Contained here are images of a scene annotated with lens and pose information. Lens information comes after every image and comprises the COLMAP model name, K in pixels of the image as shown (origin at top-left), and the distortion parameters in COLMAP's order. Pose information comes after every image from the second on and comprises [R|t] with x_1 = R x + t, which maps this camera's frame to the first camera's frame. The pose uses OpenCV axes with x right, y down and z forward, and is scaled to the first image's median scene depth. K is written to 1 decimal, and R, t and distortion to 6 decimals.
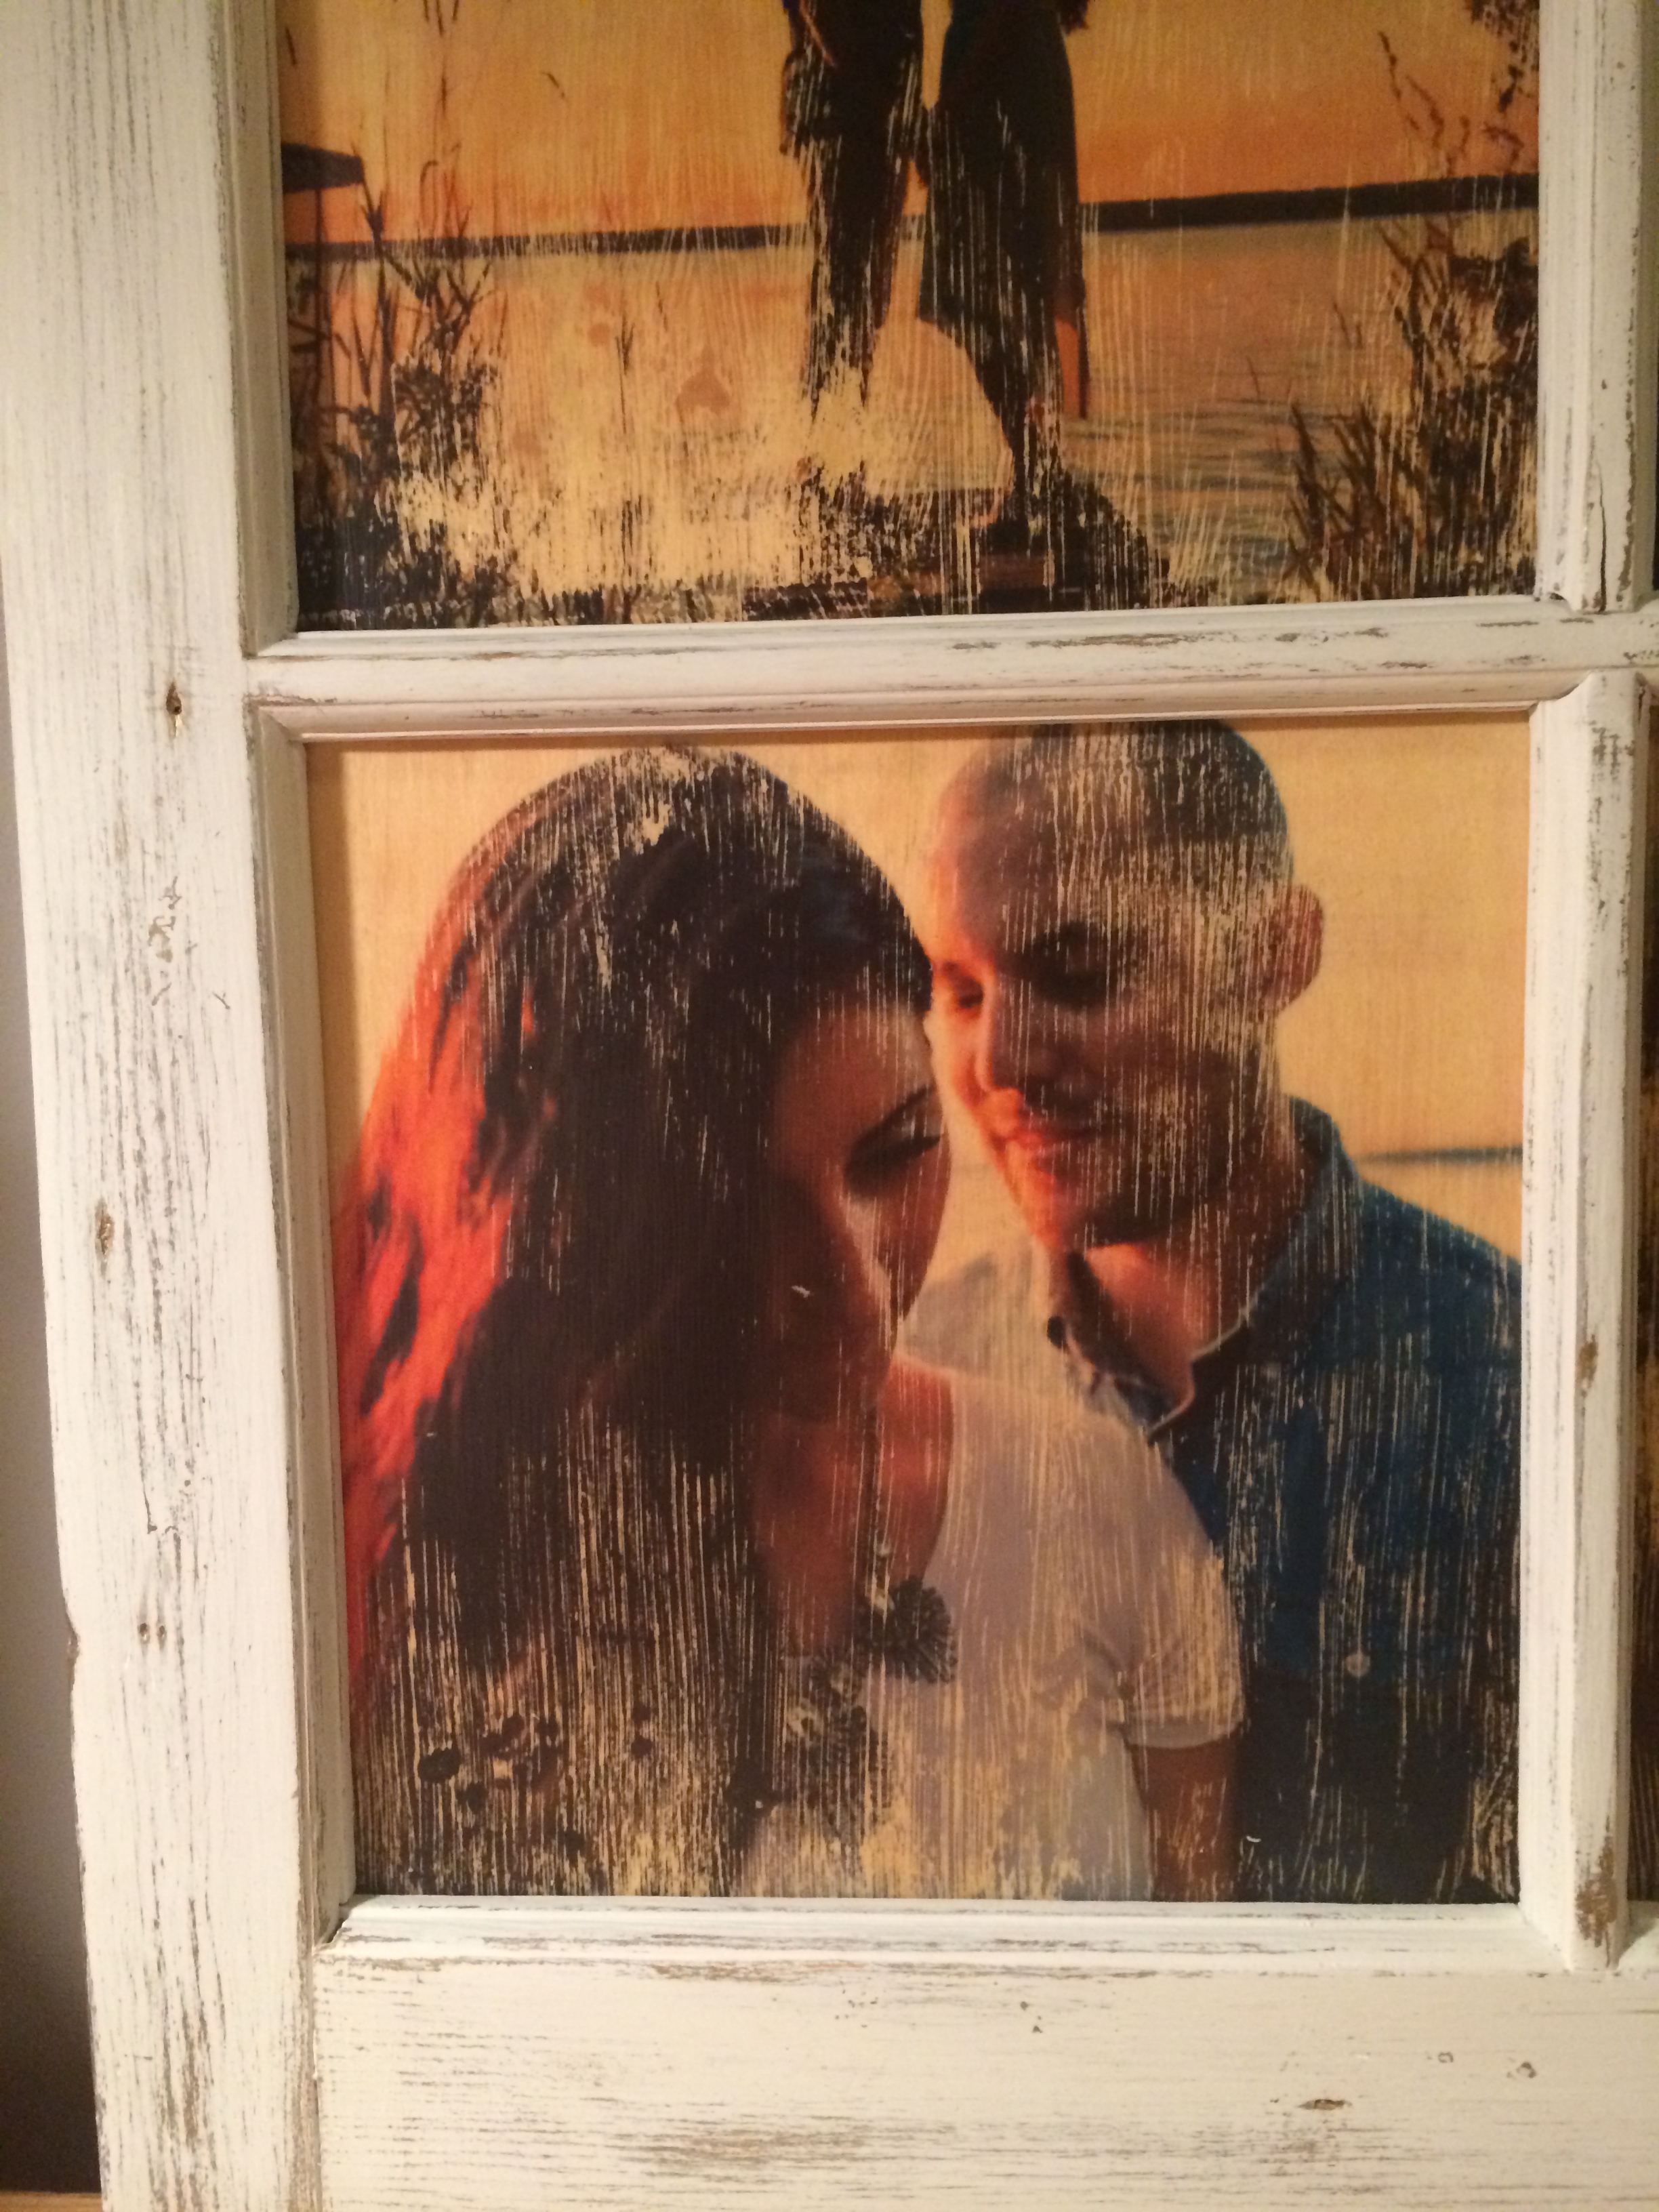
lens RADIAL K [[1936.9, 0, 816.3], [0, 1936.9, 1093.1], [0, 0, 1]] dist [0.086521, -0.136862]
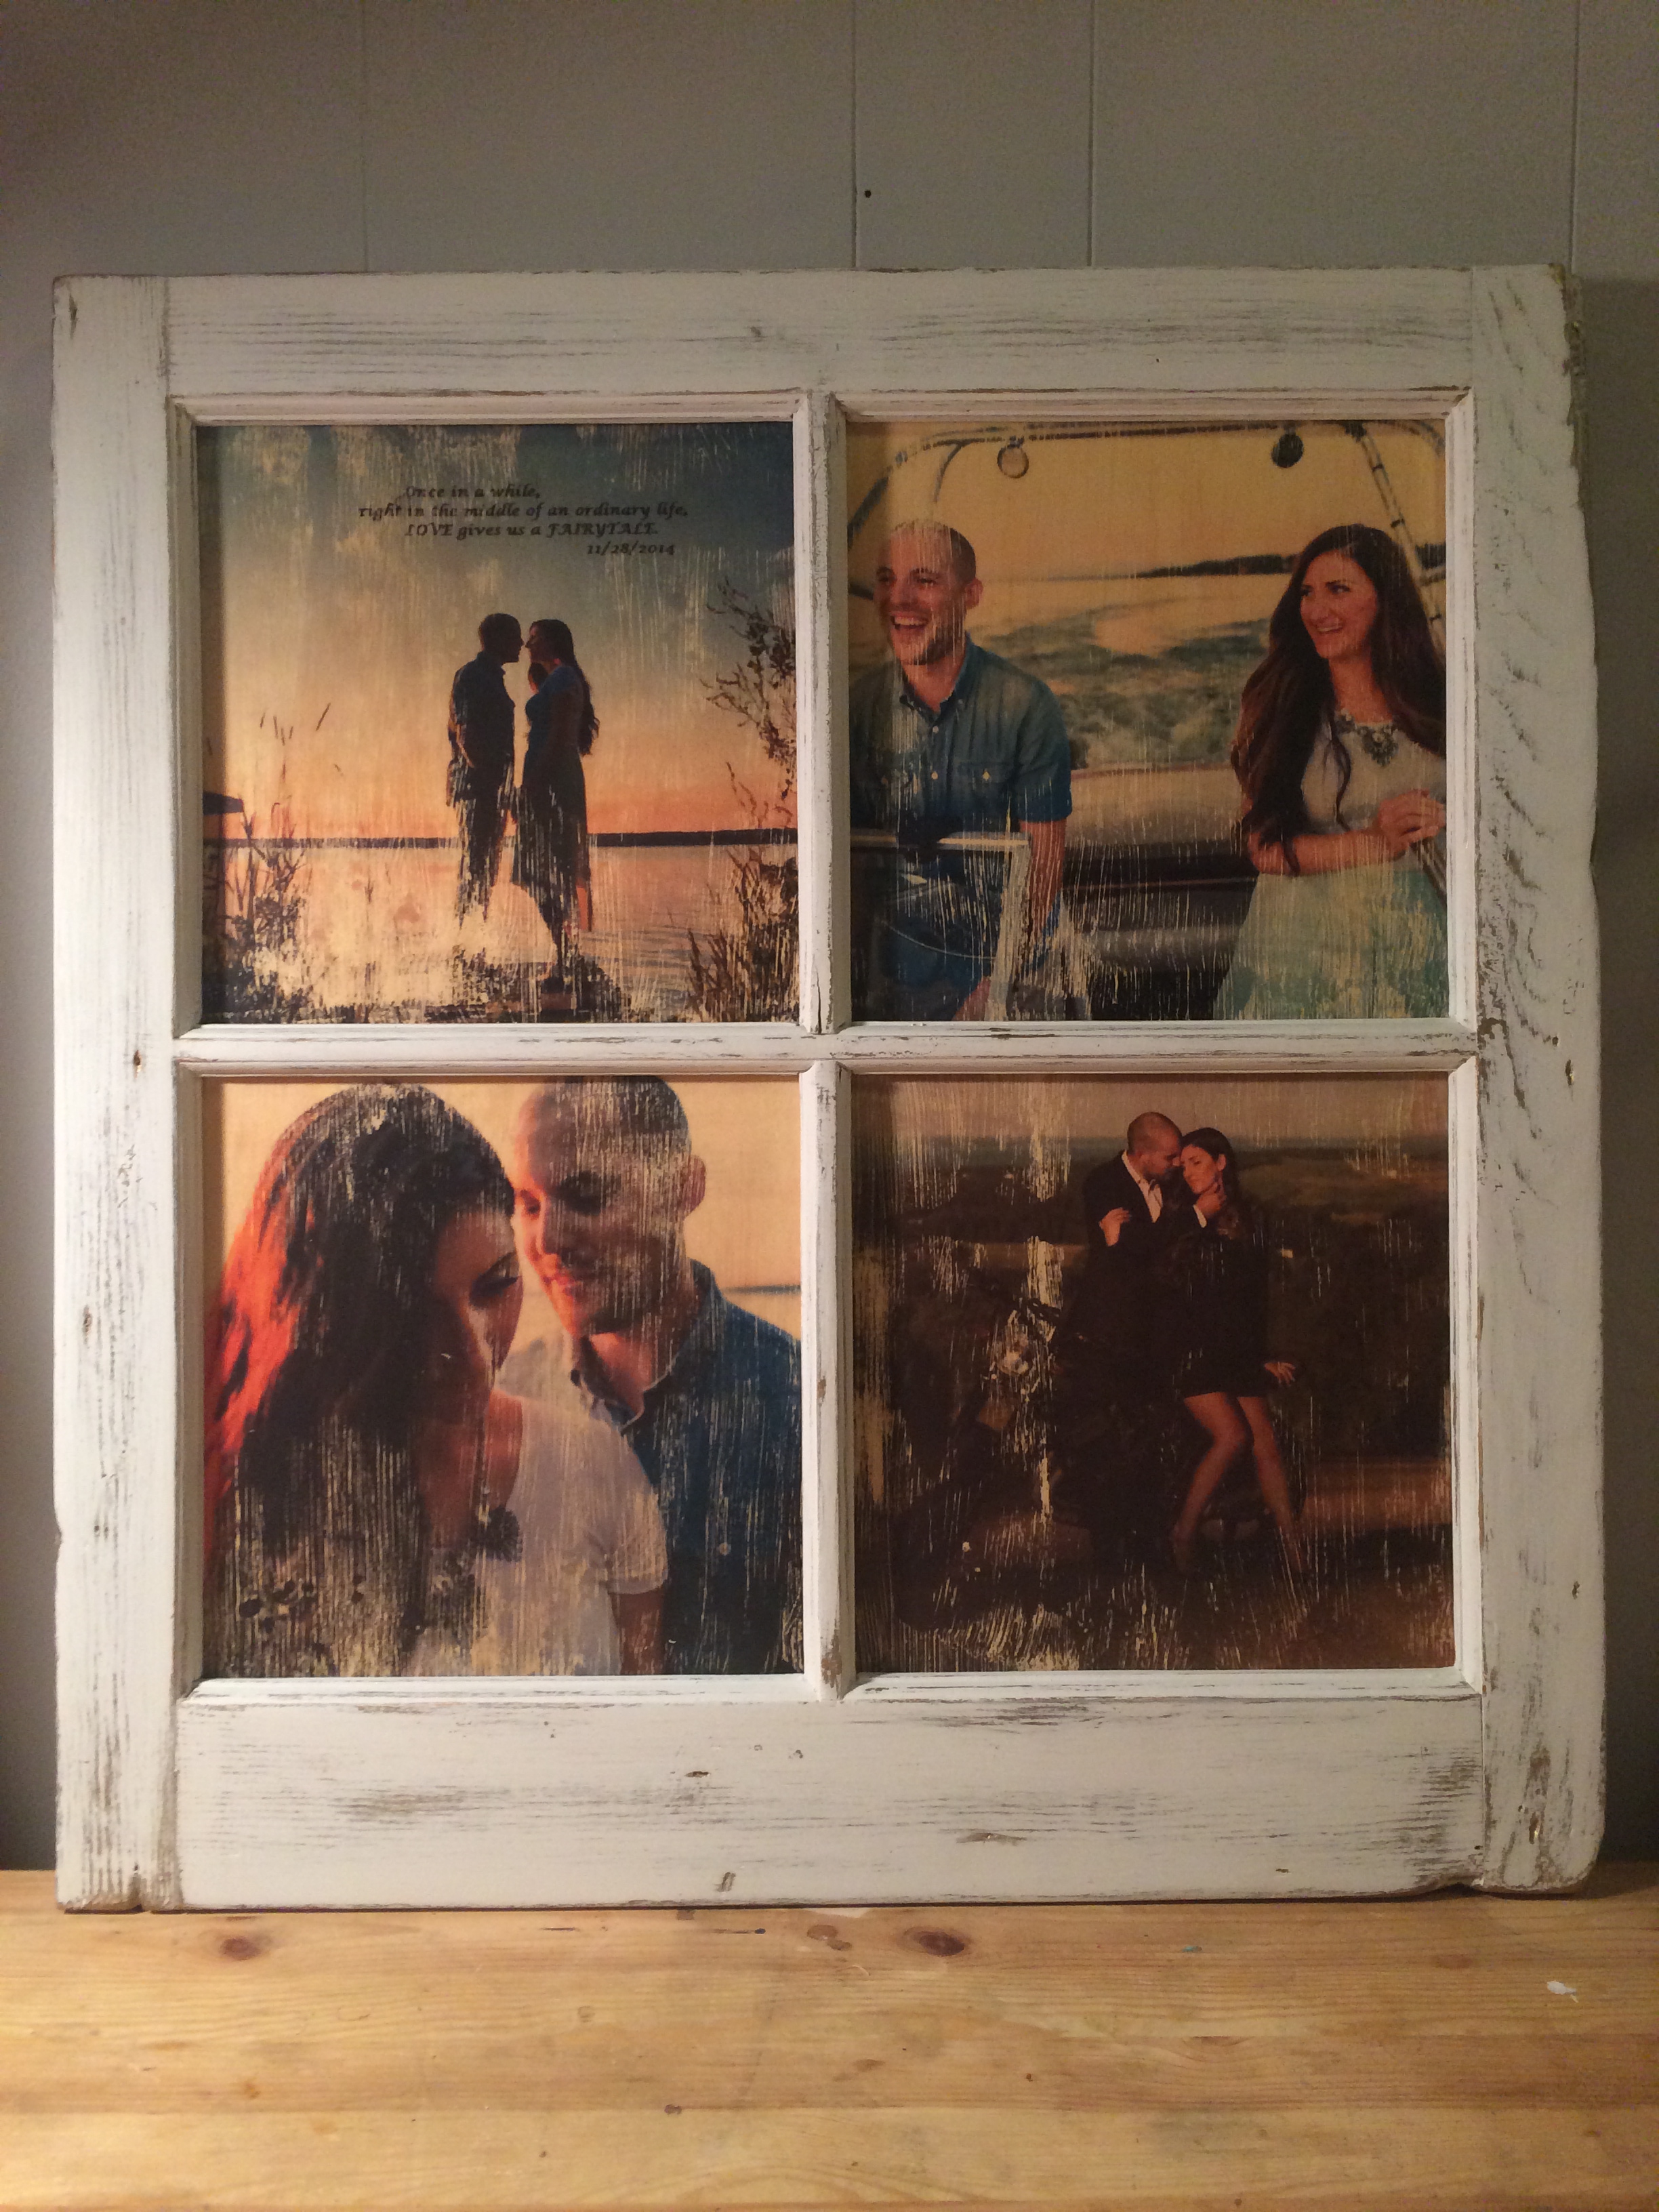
lens RADIAL K [[1883.1, 0, 815.8], [0, 1883.1, 1092.3], [0, 0, 1]] dist [0.079839, -0.104852]
pose [[0.998746, 0.016001, 0.047443, 0.279332], [-0.011243, 0.995033, -0.098907, 0.021922], [-0.048790, 0.098250, 0.993965, -0.979583]]
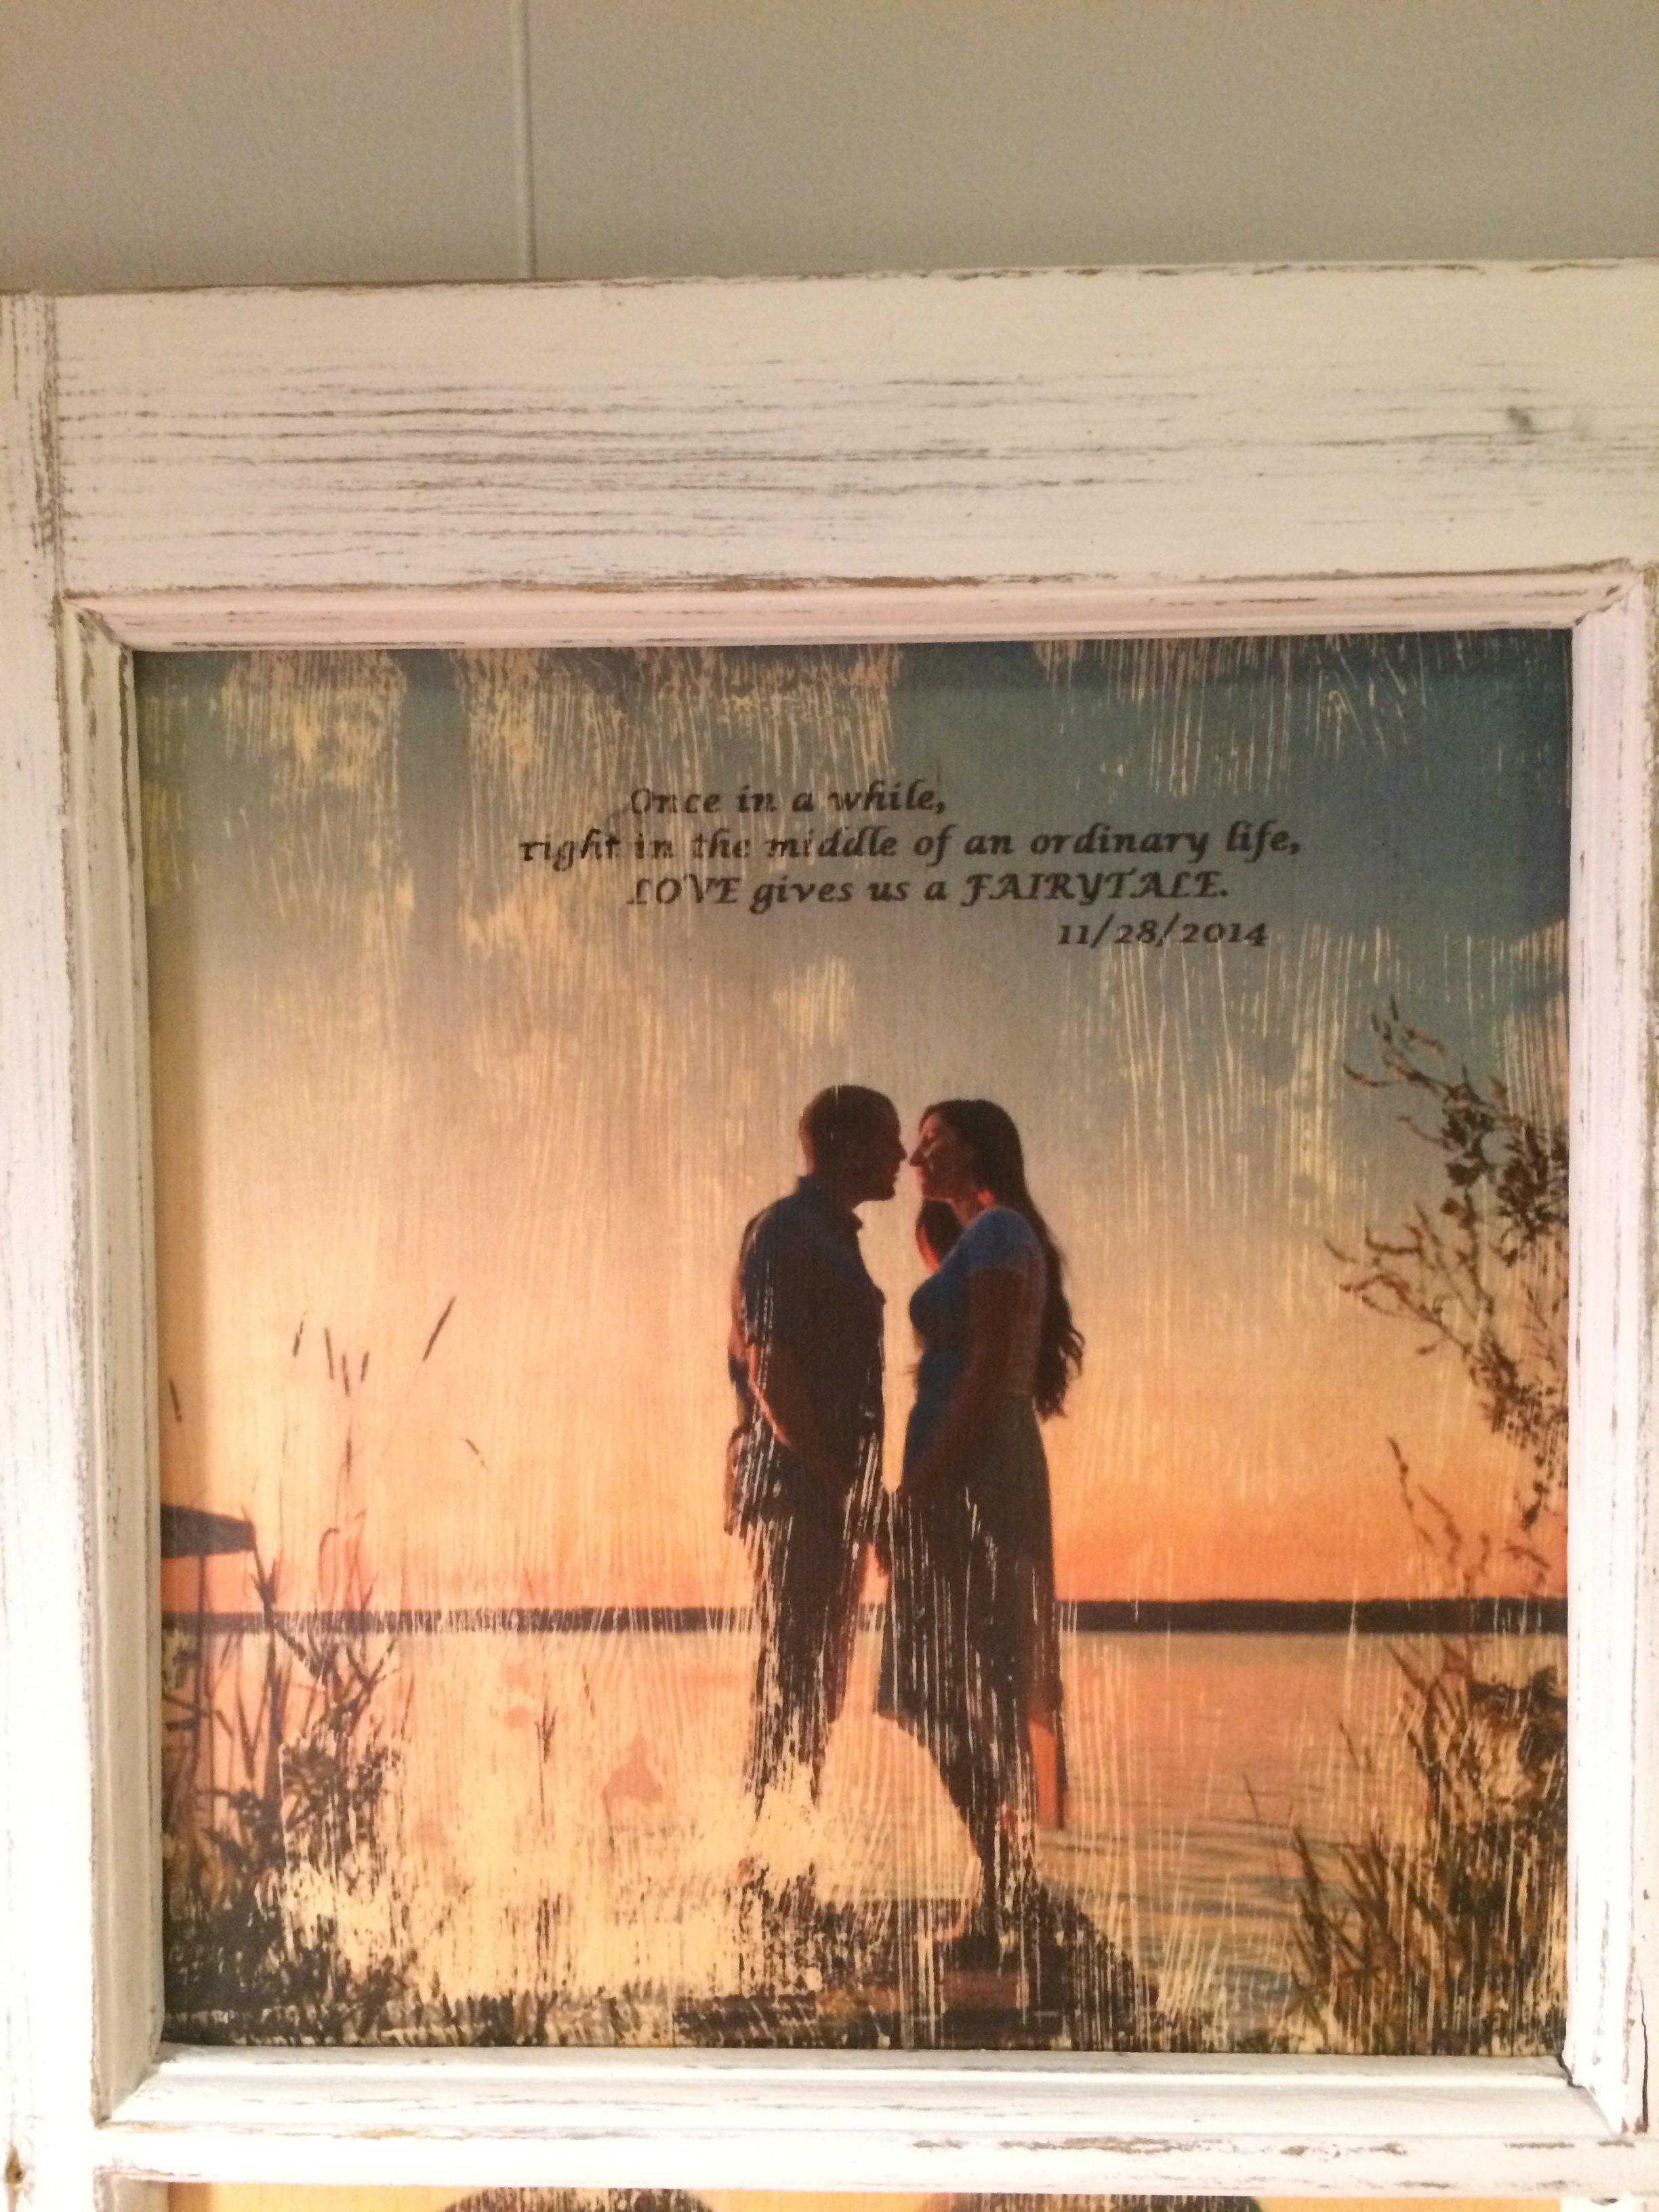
lens RADIAL K [[1936.9, 0, 816.3], [0, 1936.9, 1093.1], [0, 0, 1]] dist [0.086521, -0.136862]
pose [[0.999471, 0.013481, 0.029603, -0.005340], [-0.012069, 0.998803, -0.047392, -0.624417], [-0.030207, 0.047010, 0.998438, 0.097760]]
